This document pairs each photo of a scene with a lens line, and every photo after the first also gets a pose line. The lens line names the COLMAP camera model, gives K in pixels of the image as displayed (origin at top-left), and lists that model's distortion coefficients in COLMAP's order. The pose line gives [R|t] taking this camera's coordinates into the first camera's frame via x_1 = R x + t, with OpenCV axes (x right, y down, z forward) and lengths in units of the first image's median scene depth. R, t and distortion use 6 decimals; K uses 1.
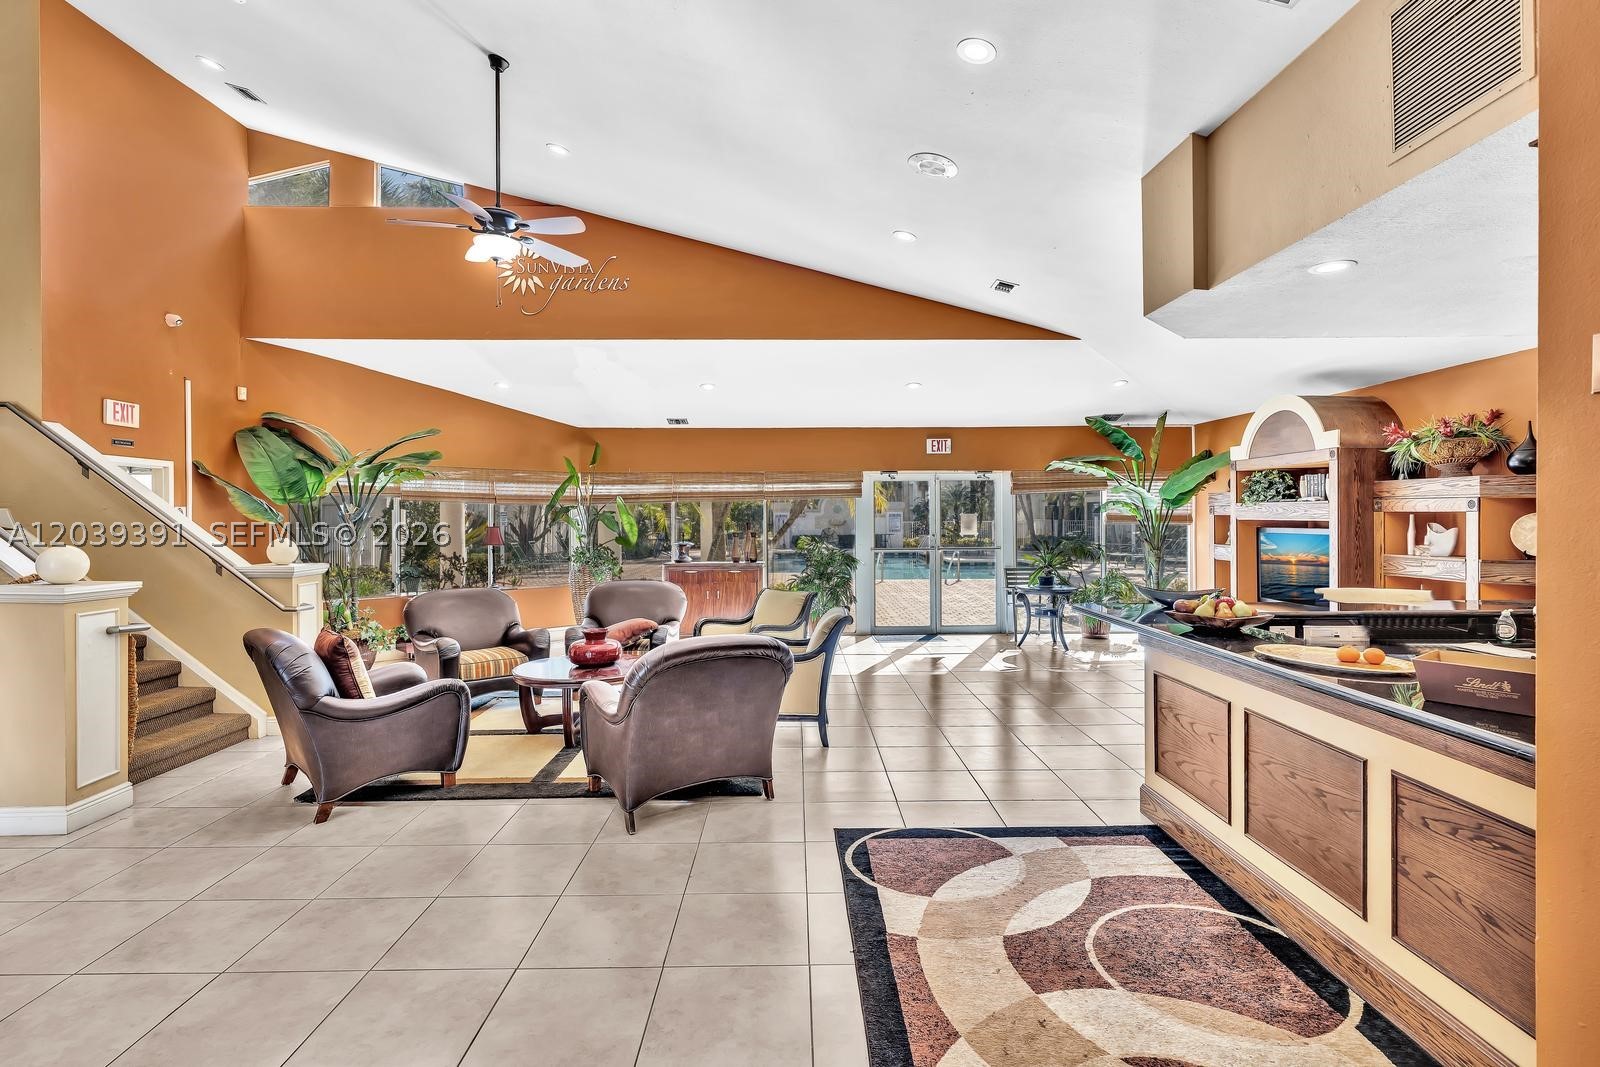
lens RADIAL K [[740.2, 0, 777.2], [0, 740.2, 514.1], [0, 0, 1]] dist [-0.007914, 0.002643]
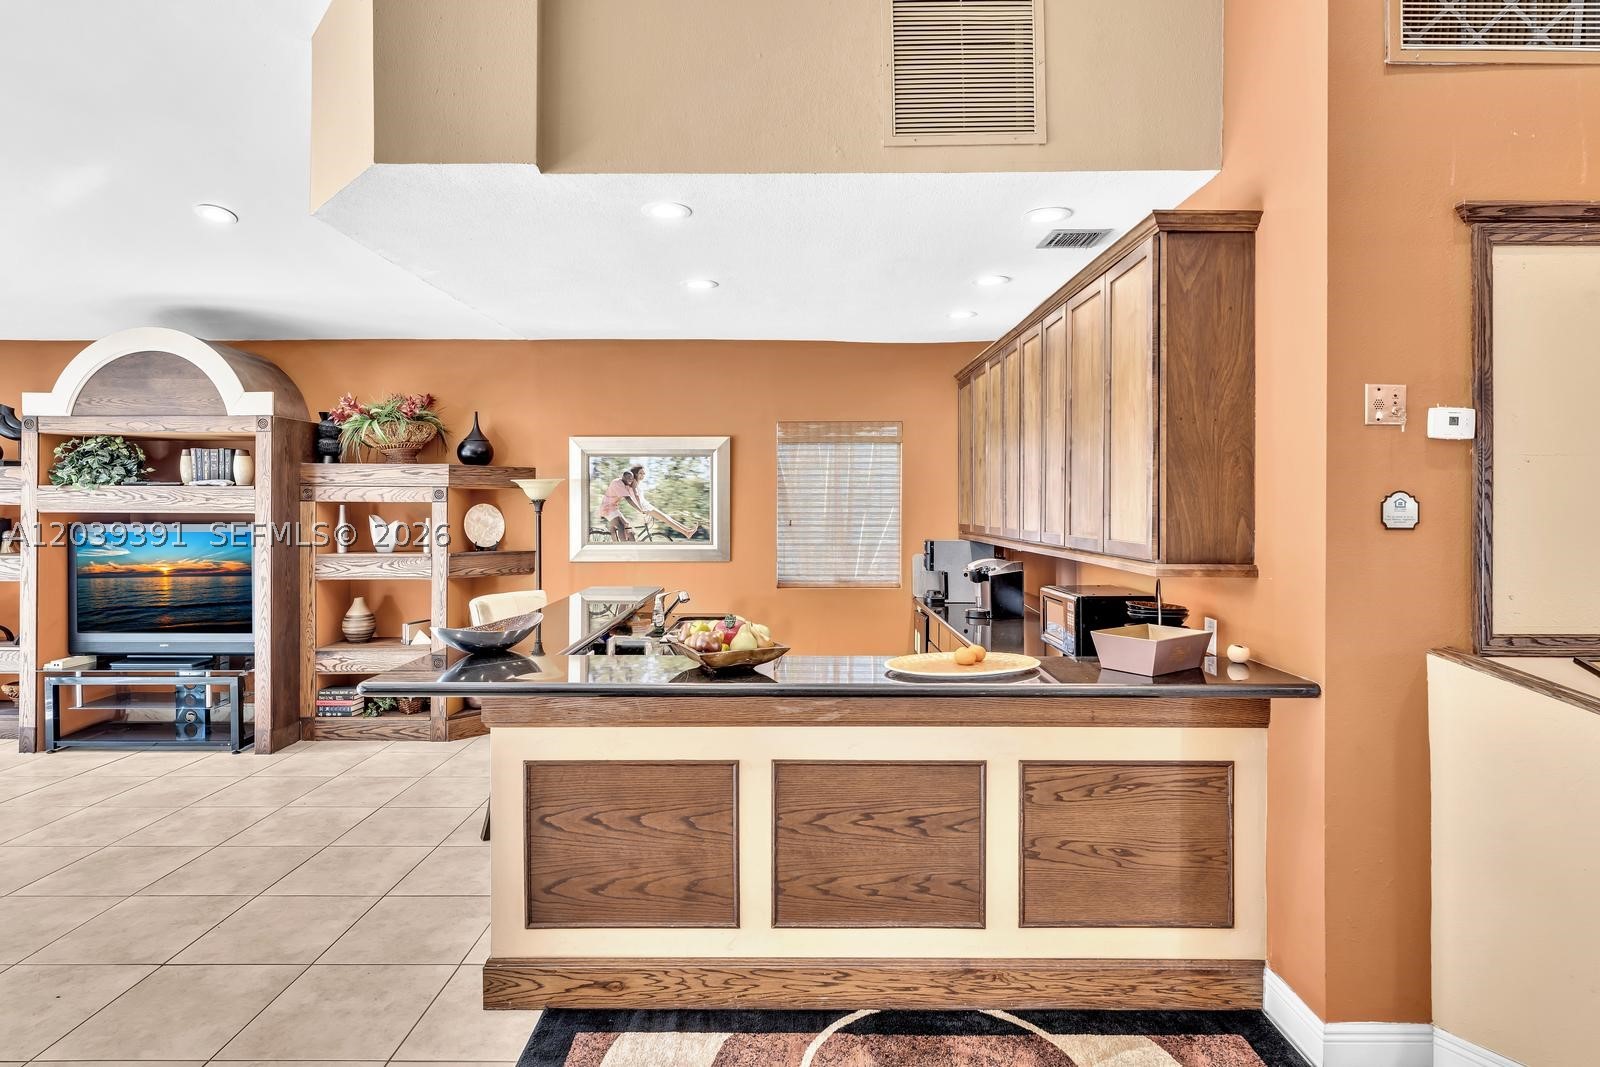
lens RADIAL K [[857.5, 0, 818.7], [0, 857.5, 500.3], [0, 0, 1]] dist [-0.002995, -0.000076]
pose [[-0.007781, 0.007017, 0.999945, -0.117719], [-0.004262, 0.999966, -0.007050, -0.000127], [-0.999961, -0.004316, -0.007751, 0.442642]]
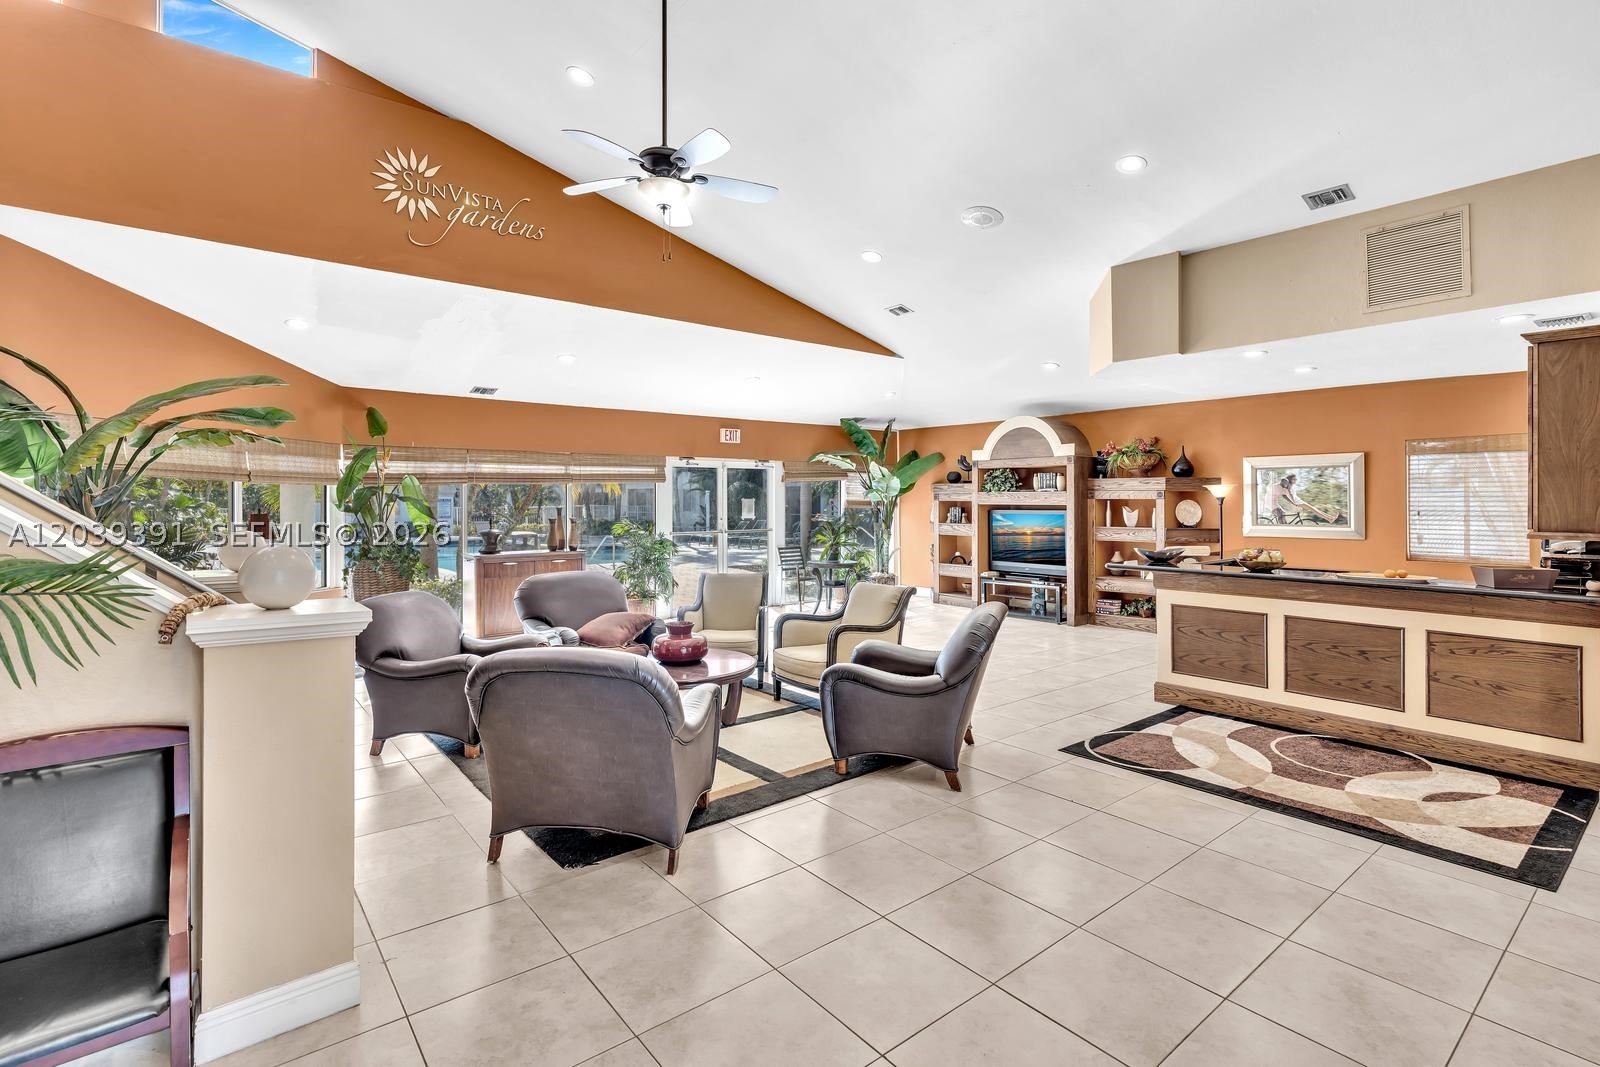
lens RADIAL K [[740.2, 0, 787.7], [0, 740.2, 497.4], [0, 0, 1]] dist [-0.007914, 0.002643]
pose [[0.798380, 0.005633, 0.602127, -0.590995], [-0.003704, 0.999983, -0.004443, 0.002726], [-0.602142, 0.001316, 0.798388, 0.156306]]
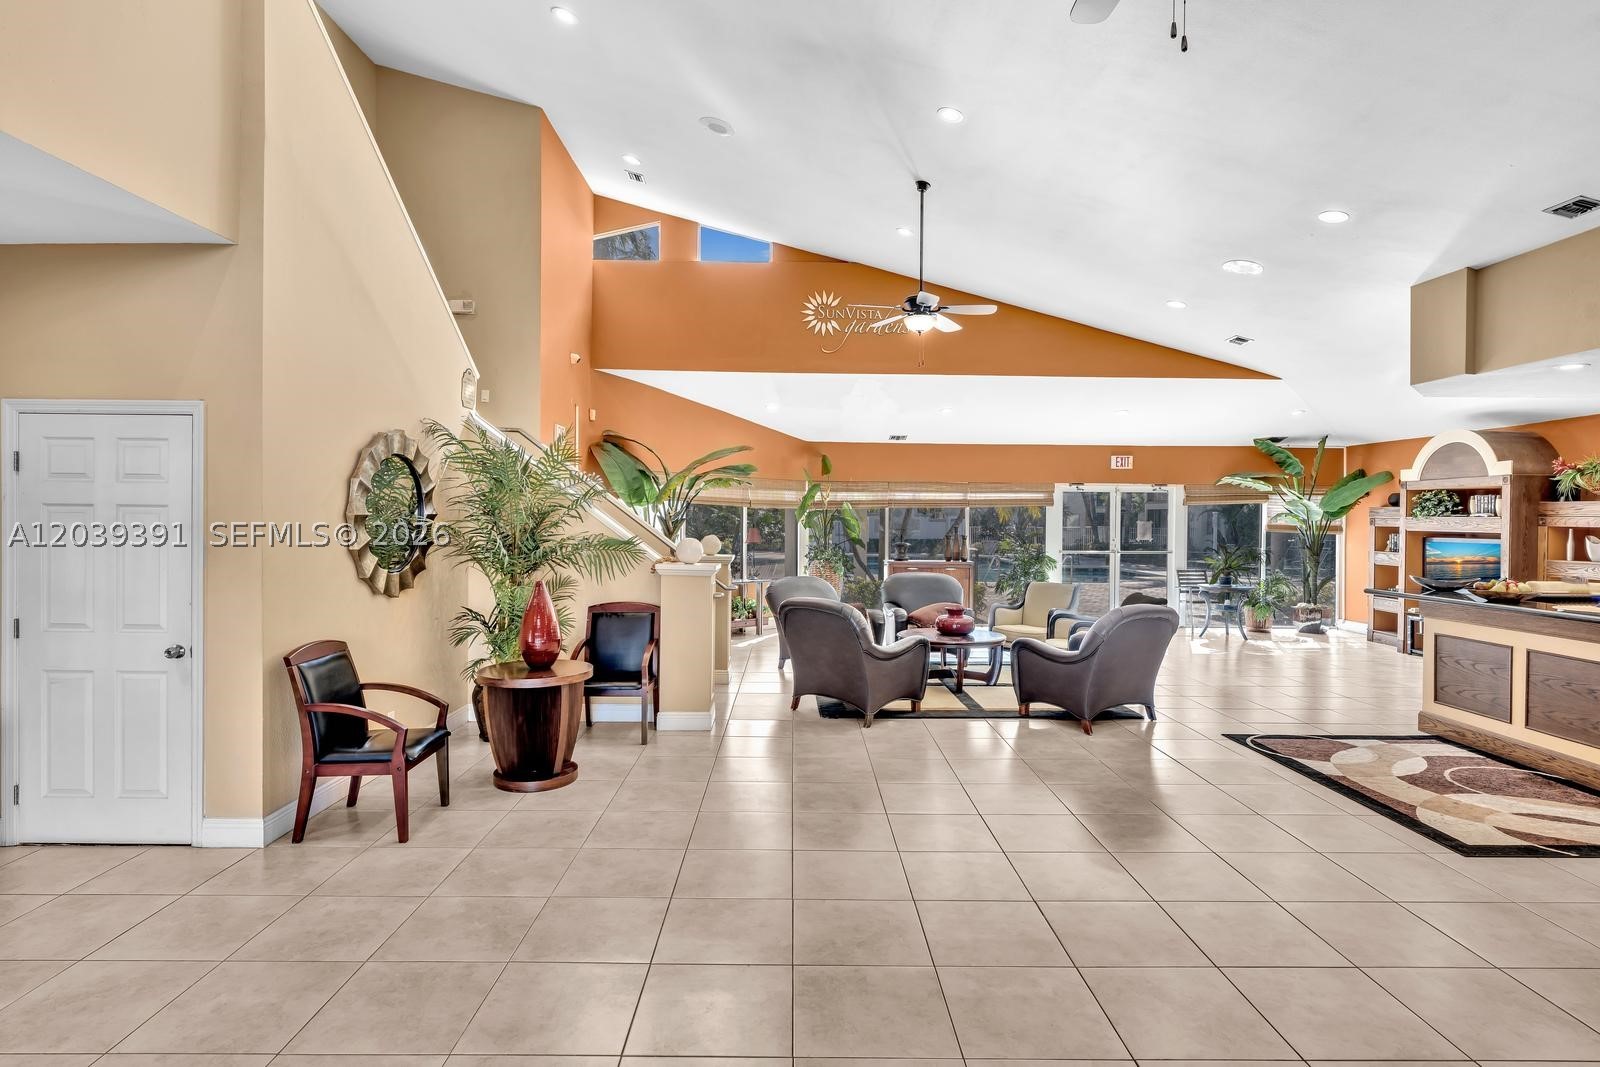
lens RADIAL K [[770.7, 0, 805.5], [0, 770.7, 525.3], [0, 0, 1]] dist [-0.004304, 0.001162]
pose [[0.999887, 0.014463, -0.004105, -0.432904], [-0.014415, 0.999830, 0.011517, -0.001769], [0.004271, -0.011457, 0.999925, -0.314977]]
